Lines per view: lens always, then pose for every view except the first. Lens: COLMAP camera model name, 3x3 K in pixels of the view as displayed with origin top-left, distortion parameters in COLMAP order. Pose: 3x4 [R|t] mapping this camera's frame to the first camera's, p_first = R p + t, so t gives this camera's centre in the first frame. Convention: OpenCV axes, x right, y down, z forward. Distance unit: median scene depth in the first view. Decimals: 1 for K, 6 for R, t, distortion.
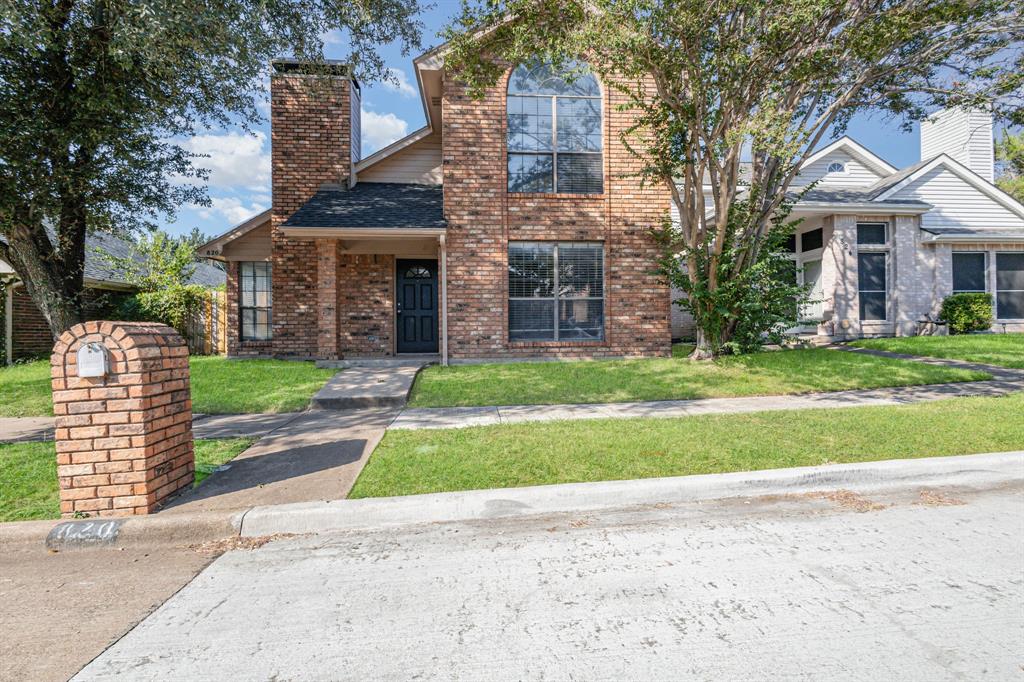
lens RADIAL K [[461.3, 0, 513.5], [0, 461.3, 346.0], [0, 0, 1]] dist [0.000193, -0.000177]
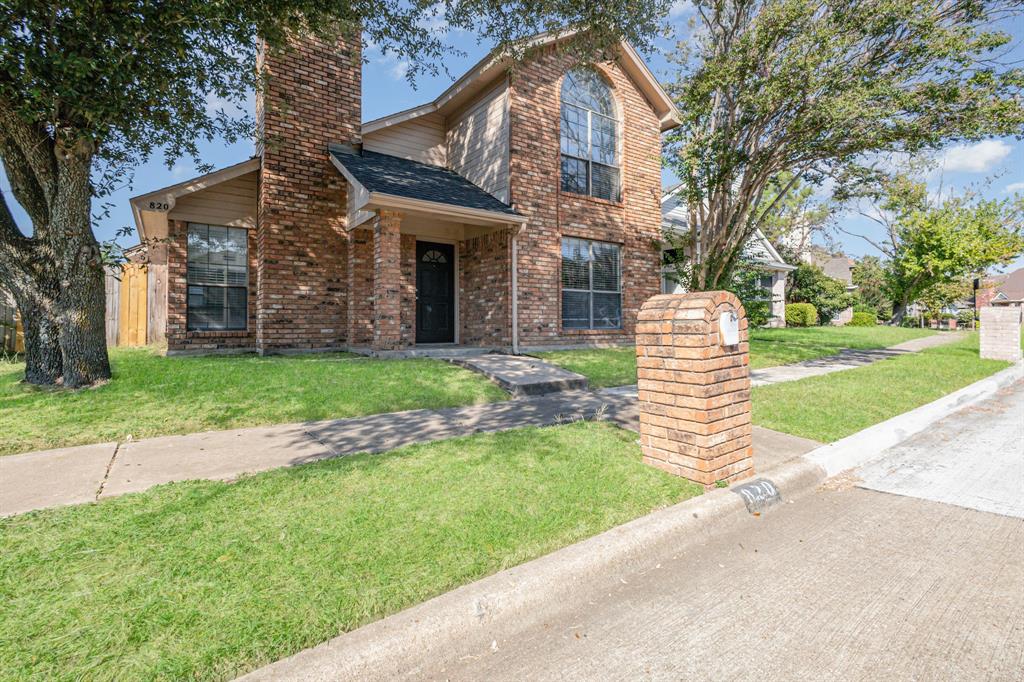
lens RADIAL K [[467.2, 0, 513.1], [0, 467.2, 335.9], [0, 0, 1]] dist [-0.000165, -0.000187]
pose [[0.865914, -0.003355, 0.500181, -0.640934], [0.012344, 0.999816, -0.014664, 0.019299], [-0.500040, 0.018872, 0.865797, 0.121845]]
